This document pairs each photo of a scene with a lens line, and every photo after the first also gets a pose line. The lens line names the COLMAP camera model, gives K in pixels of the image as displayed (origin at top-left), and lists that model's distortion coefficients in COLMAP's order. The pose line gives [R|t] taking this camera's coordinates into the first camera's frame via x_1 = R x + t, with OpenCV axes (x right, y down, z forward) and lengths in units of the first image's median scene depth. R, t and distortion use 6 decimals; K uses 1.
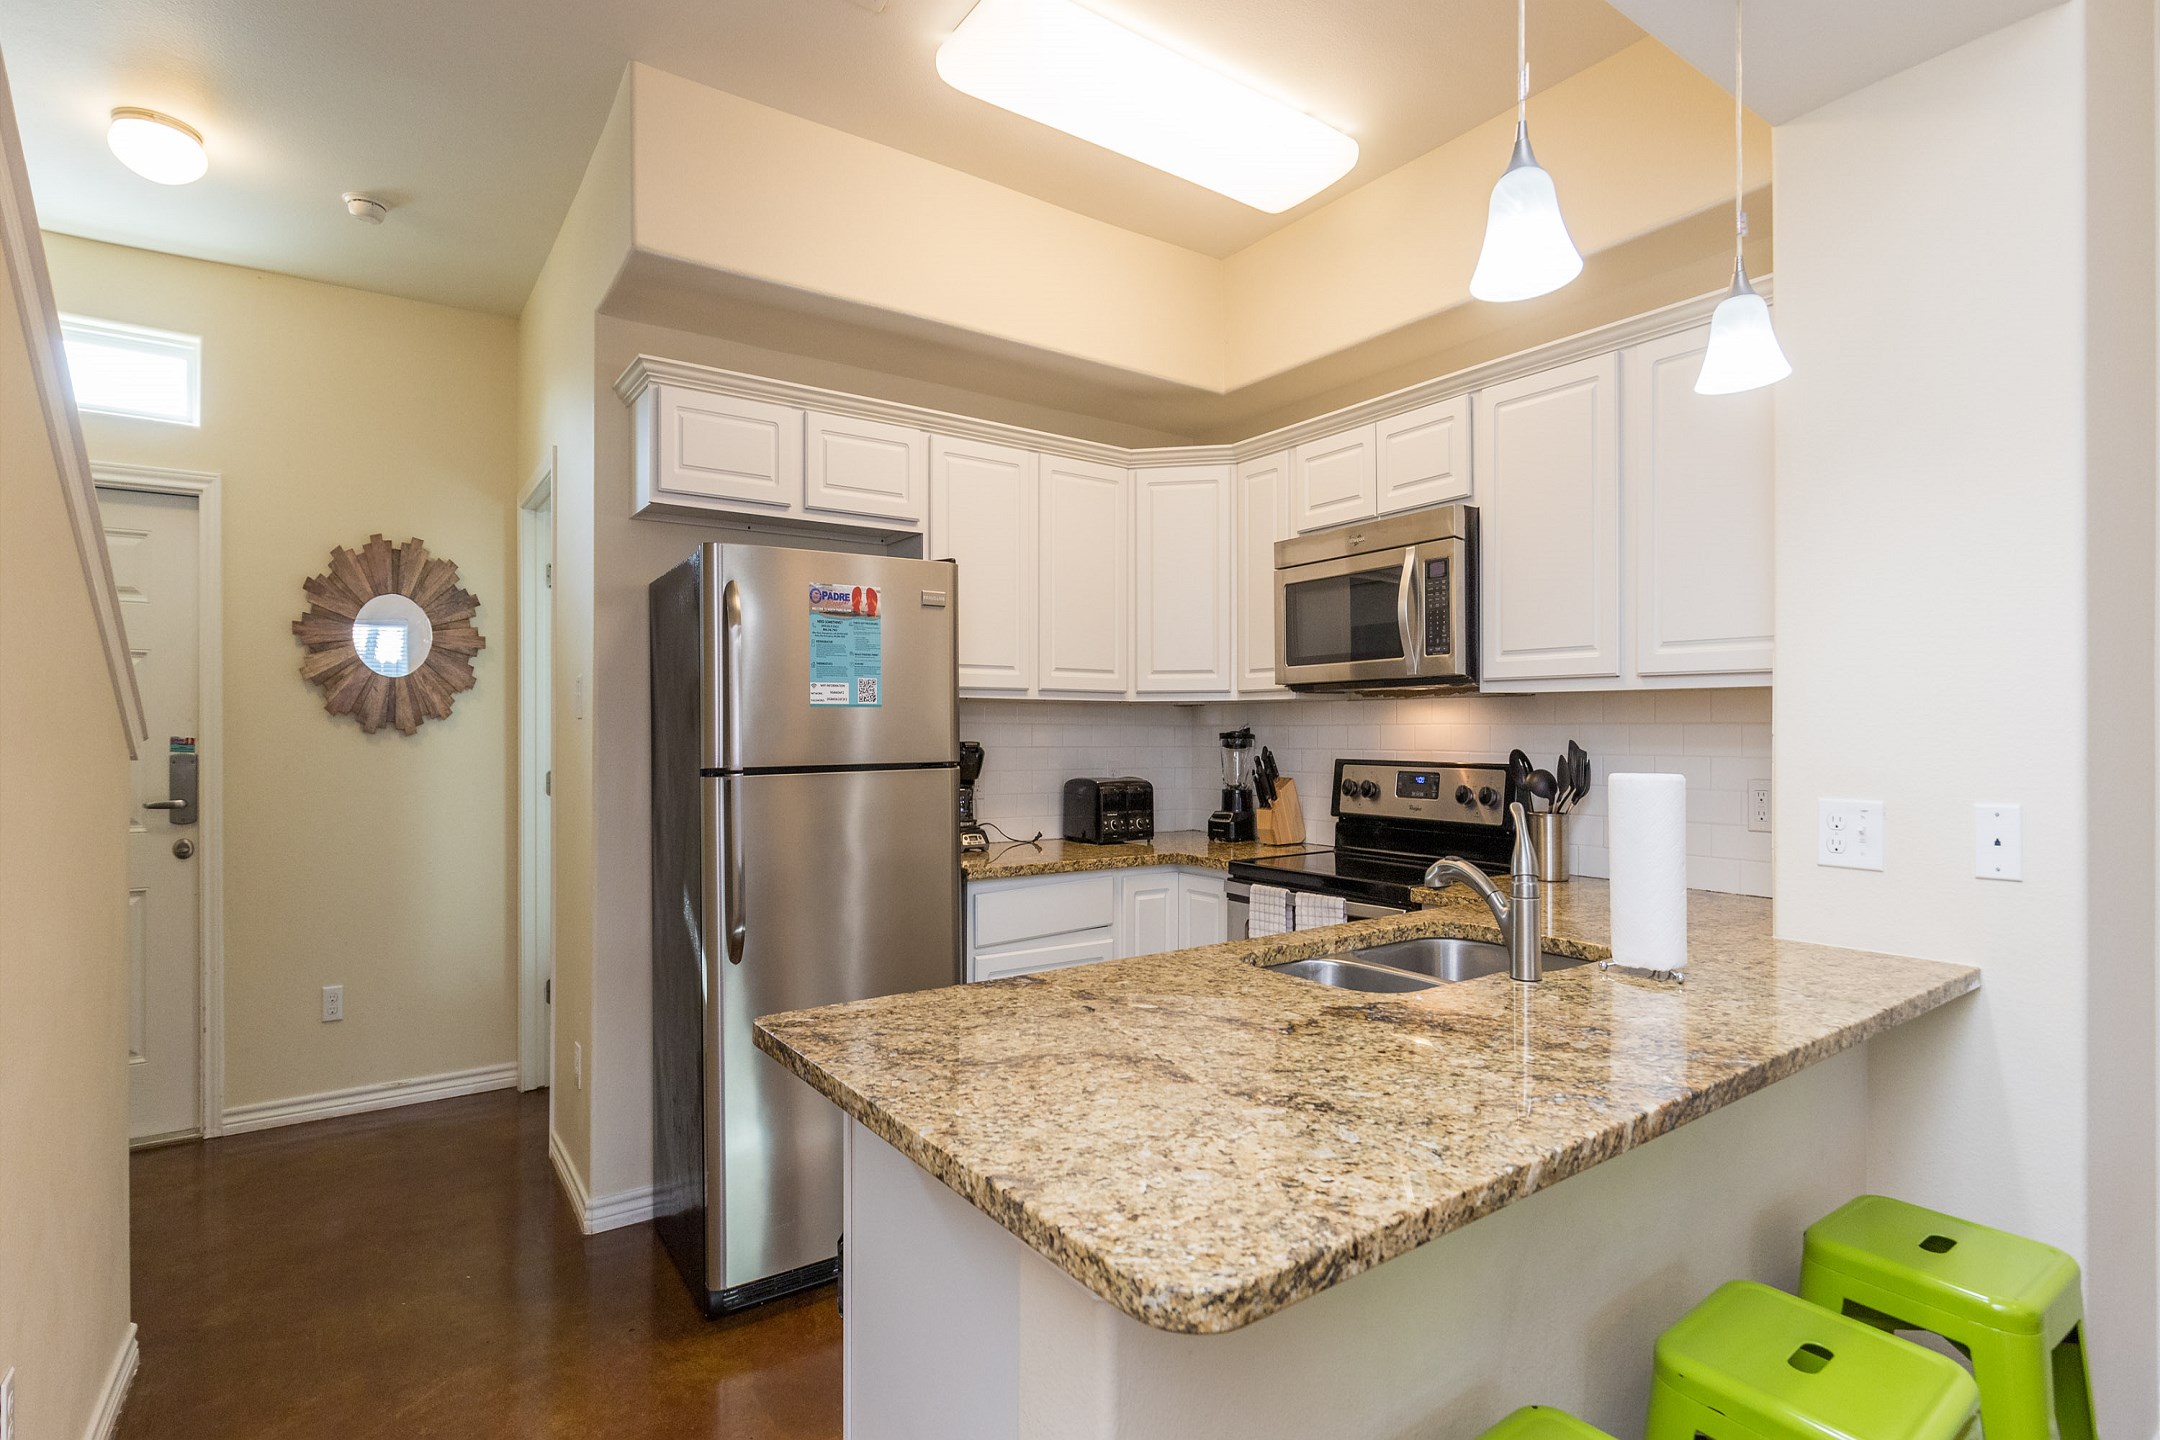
lens RADIAL K [[1051.2, 0, 1083.5], [0, 1051.2, 736.9], [0, 0, 1]] dist [-0.002174, -0.000816]
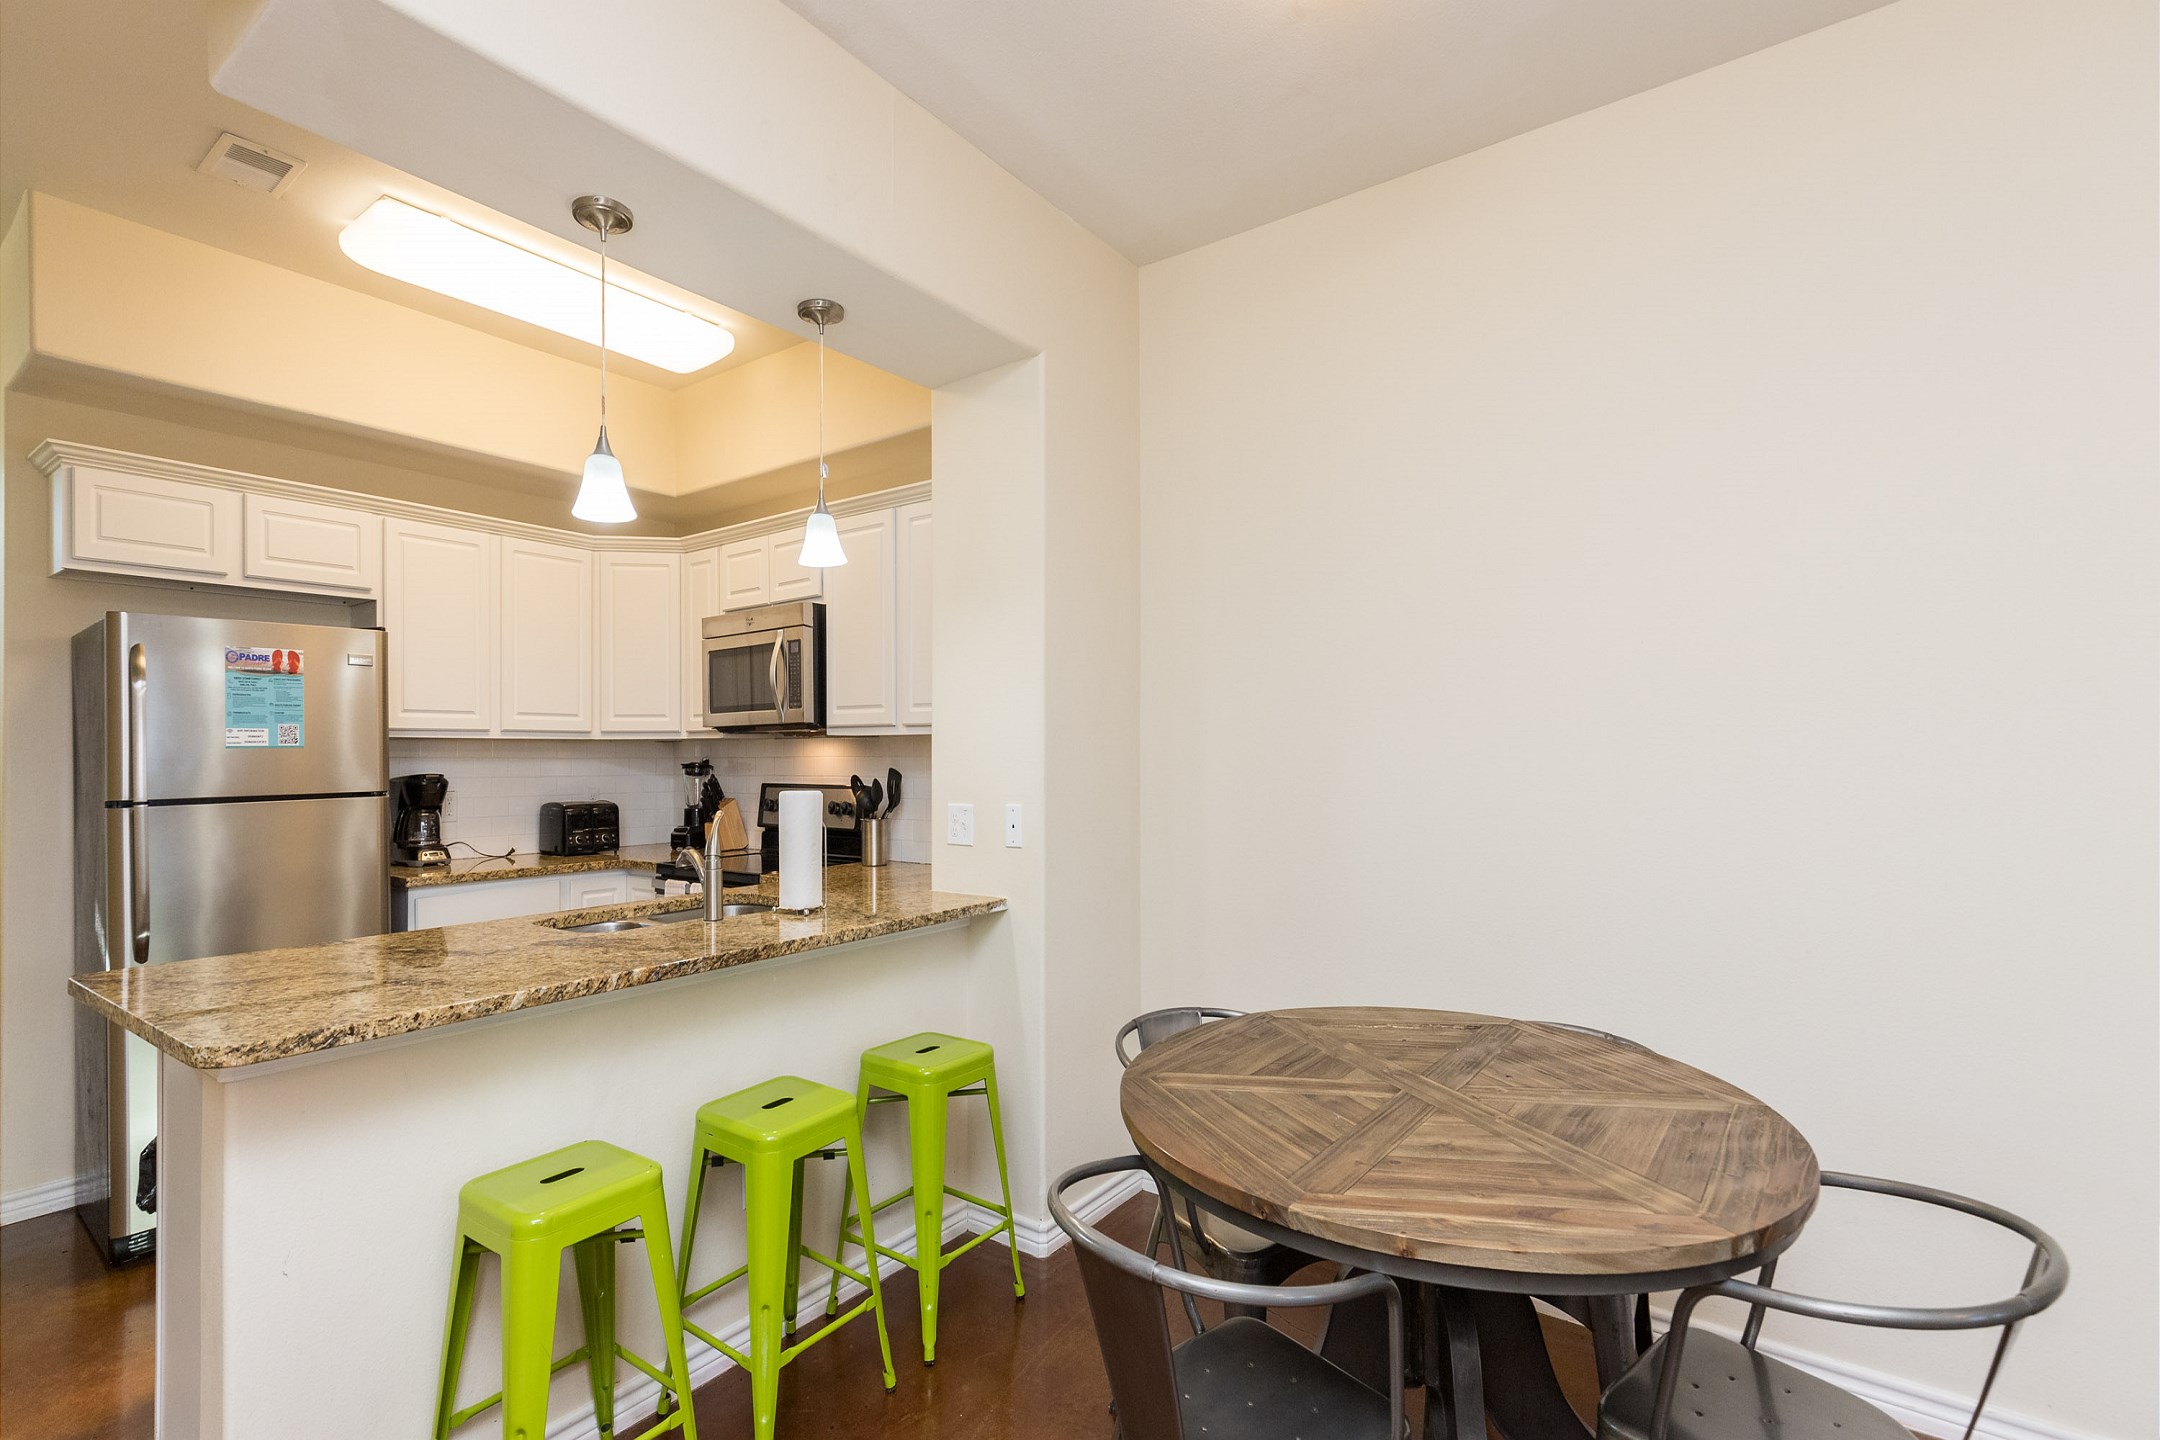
lens RADIAL K [[979.4, 0, 1110.1], [0, 979.4, 752.9], [0, 0, 1]] dist [-0.001395, 0.000220]
pose [[0.941283, -0.006460, 0.337557, 0.285842], [0.009165, 0.999937, -0.006418, -0.006205], [-0.337494, 0.009135, 0.941283, -0.363968]]
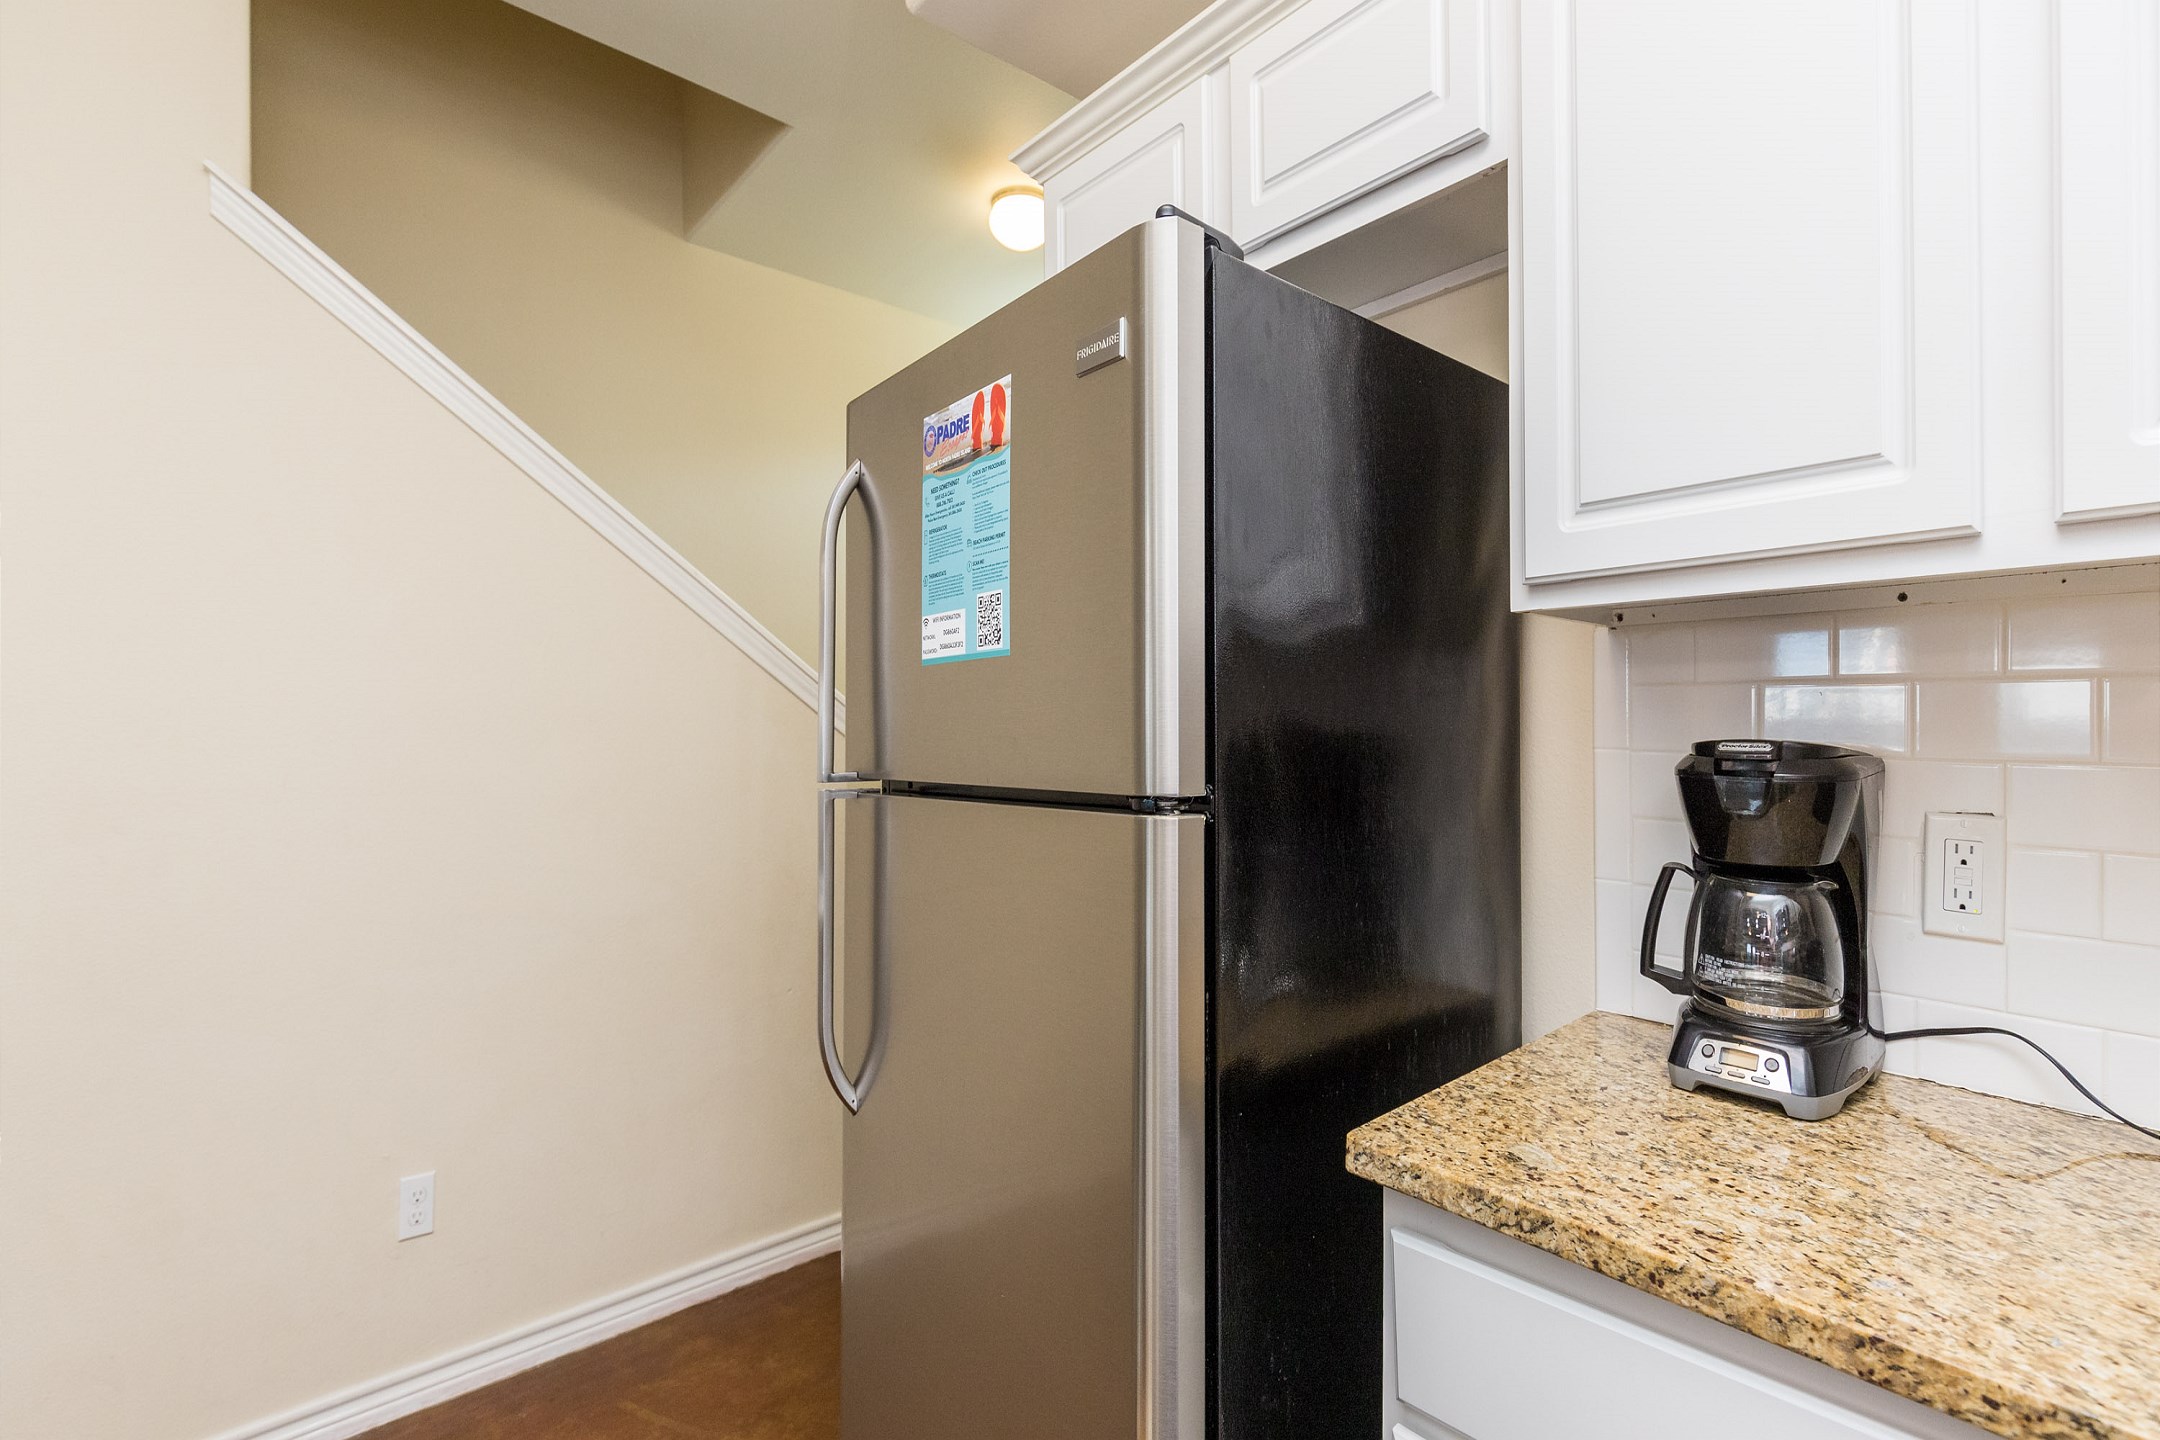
lens RADIAL K [[1051.2, 0, 1083.5], [0, 1051.2, 736.9], [0, 0, 1]] dist [-0.002174, -0.000816]
pose [[0.066790, -0.012633, -0.997687, 0.218463], [0.000399, 0.999920, -0.012635, 0.010127], [0.997767, 0.000446, 0.066790, 0.934557]]
